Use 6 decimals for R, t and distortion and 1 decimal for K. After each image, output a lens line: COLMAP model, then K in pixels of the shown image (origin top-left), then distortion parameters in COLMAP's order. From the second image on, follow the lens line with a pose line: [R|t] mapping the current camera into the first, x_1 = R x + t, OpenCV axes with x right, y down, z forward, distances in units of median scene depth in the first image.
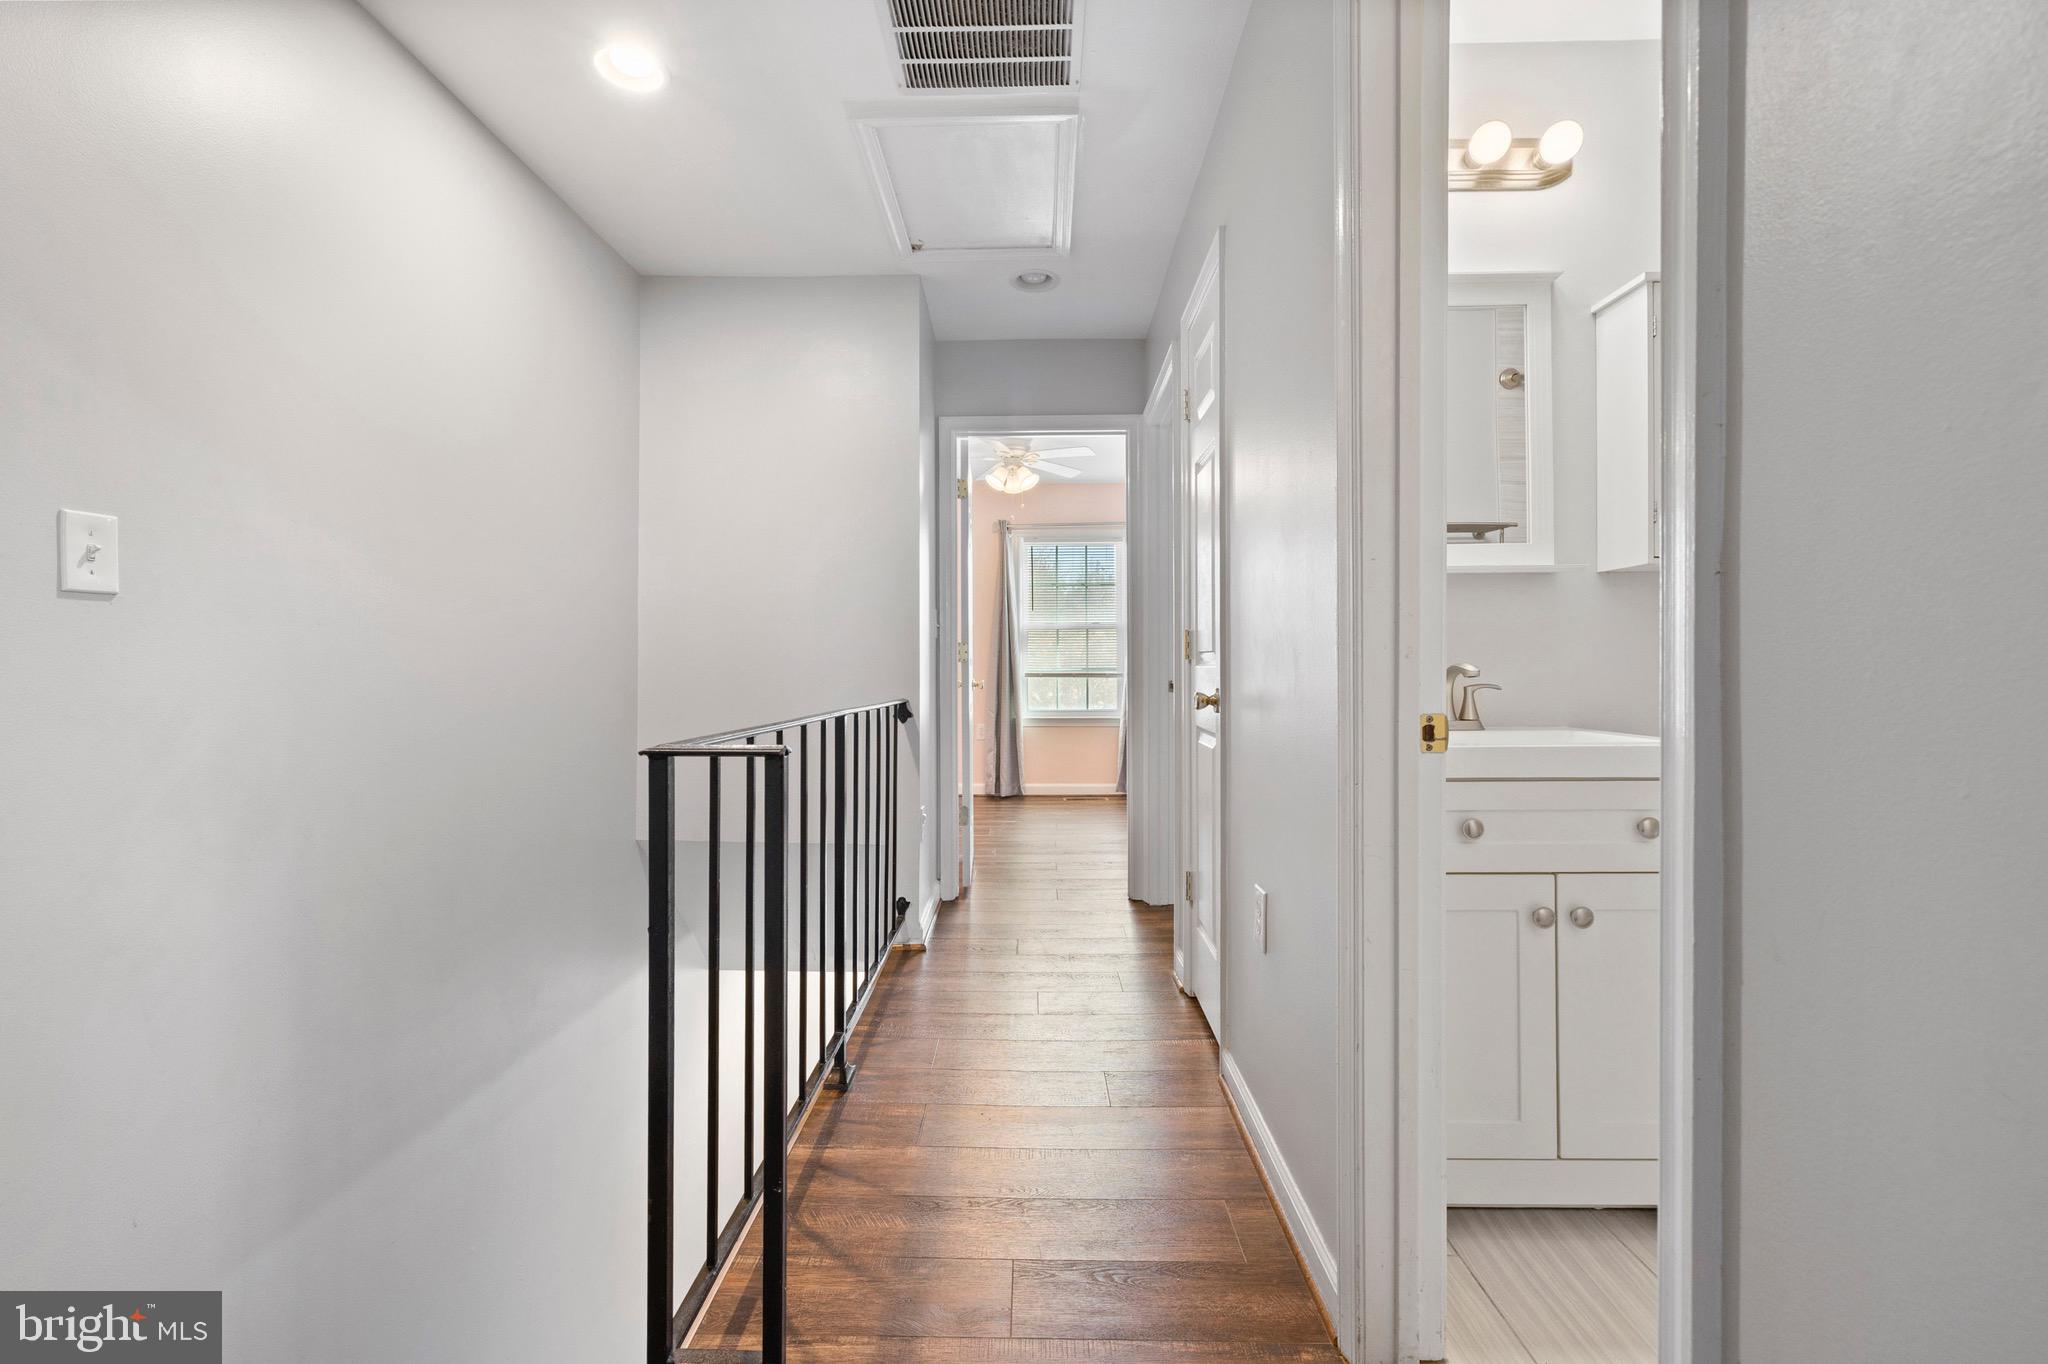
lens RADIAL K [[871.6, 0, 1019.3], [0, 871.6, 672.6], [0, 0, 1]] dist [0.002601, -0.000052]
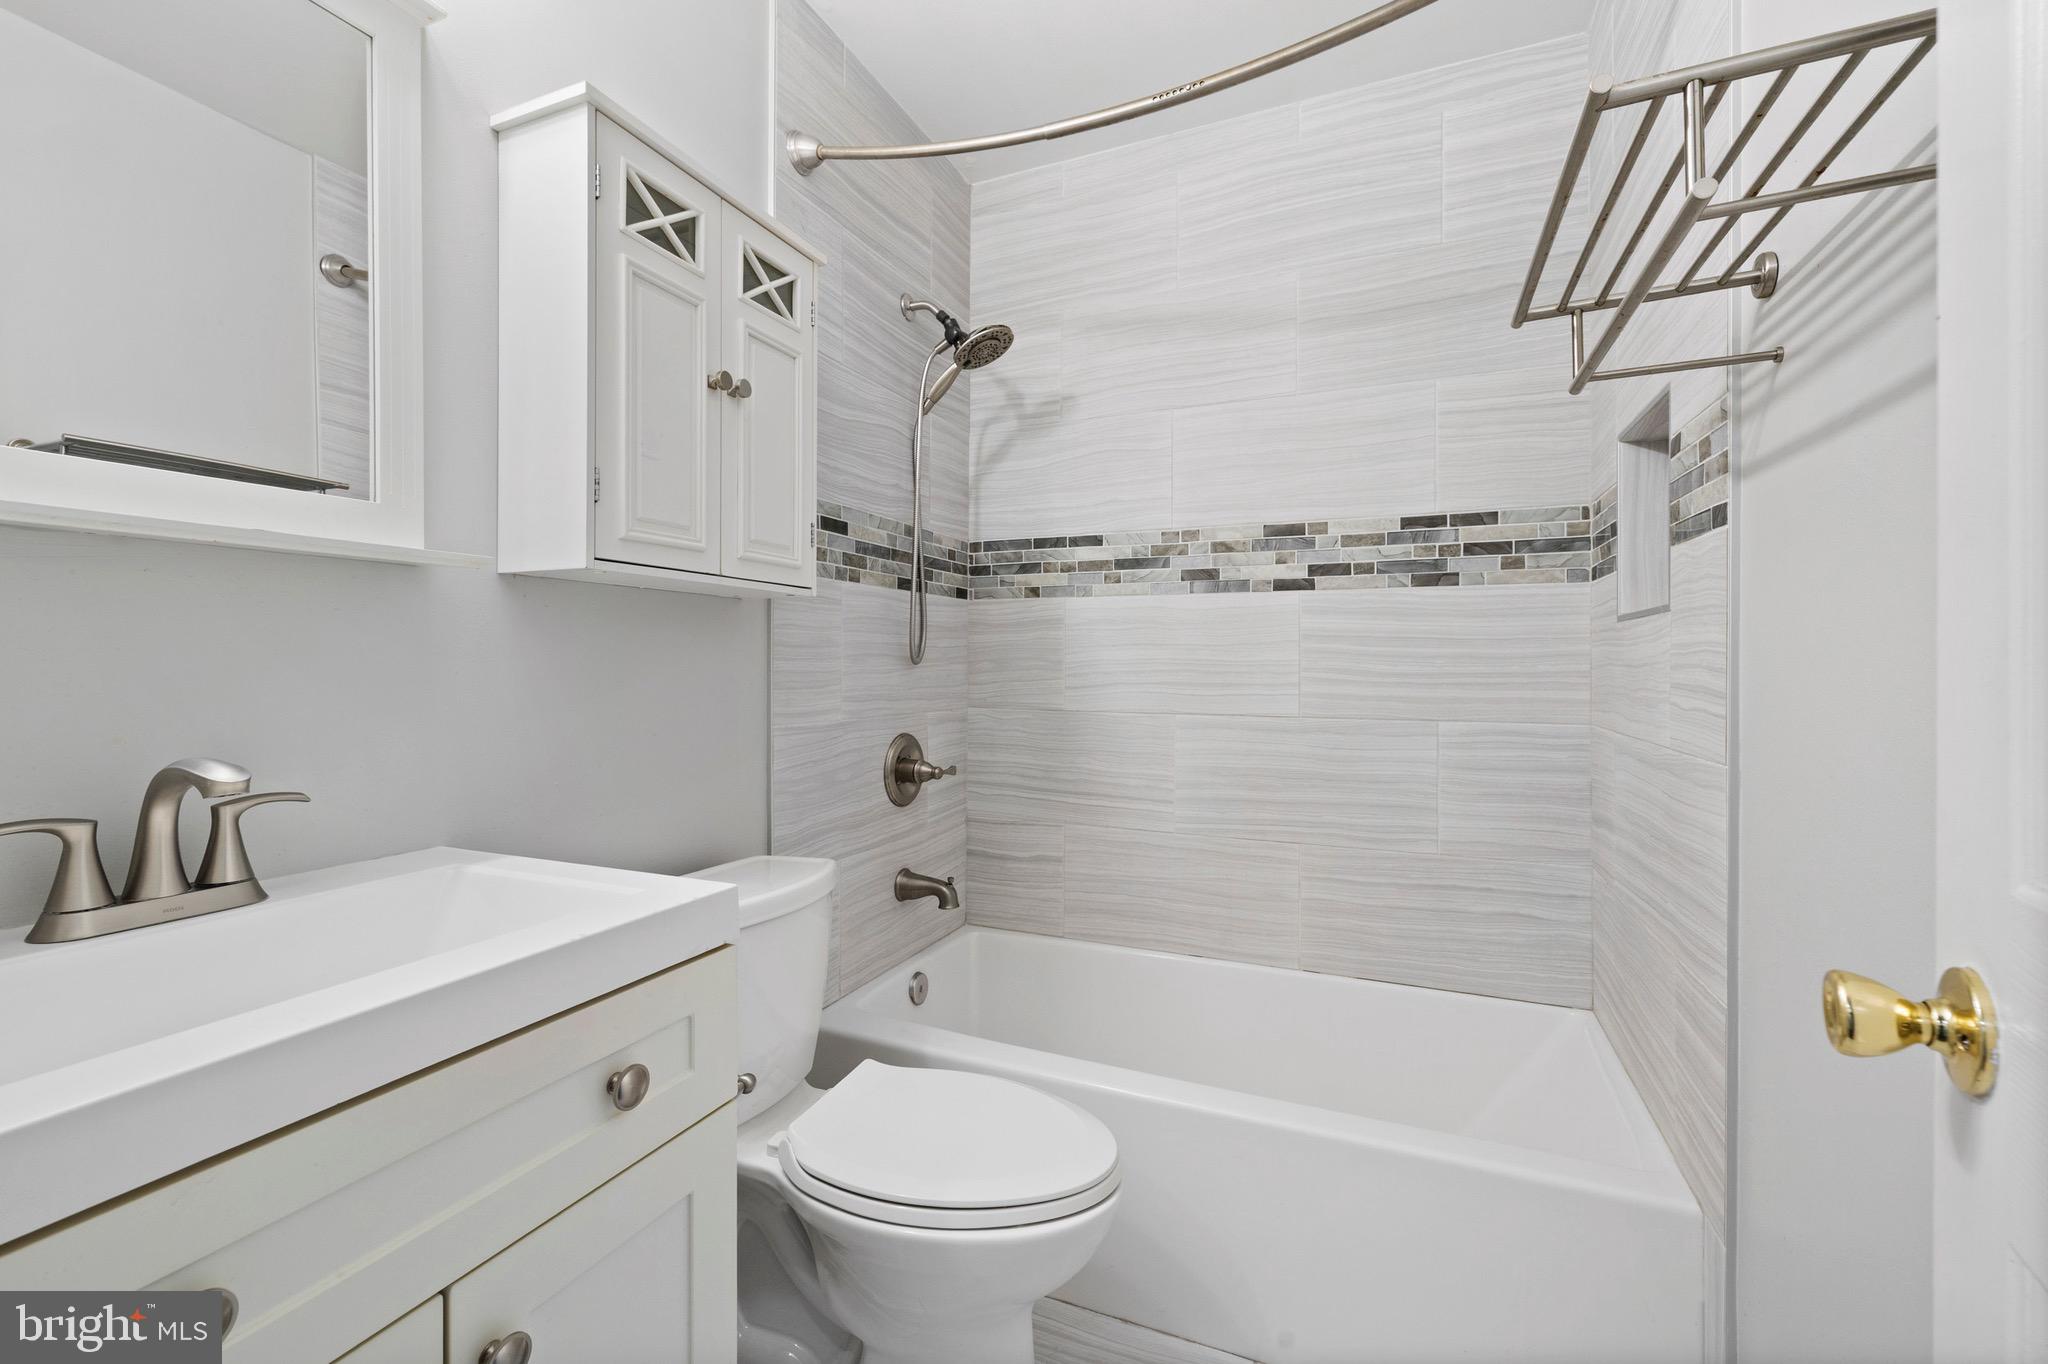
lens RADIAL K [[871.6, 0, 1016.0], [0, 871.6, 675.2], [0, 0, 1]] dist [0.002601, -0.000052]
pose [[0.388077, 0.005914, 0.921608, 0.258740], [-0.003647, 0.999981, -0.004881, -0.045238], [-0.921620, -0.001467, 0.388092, 0.454691]]
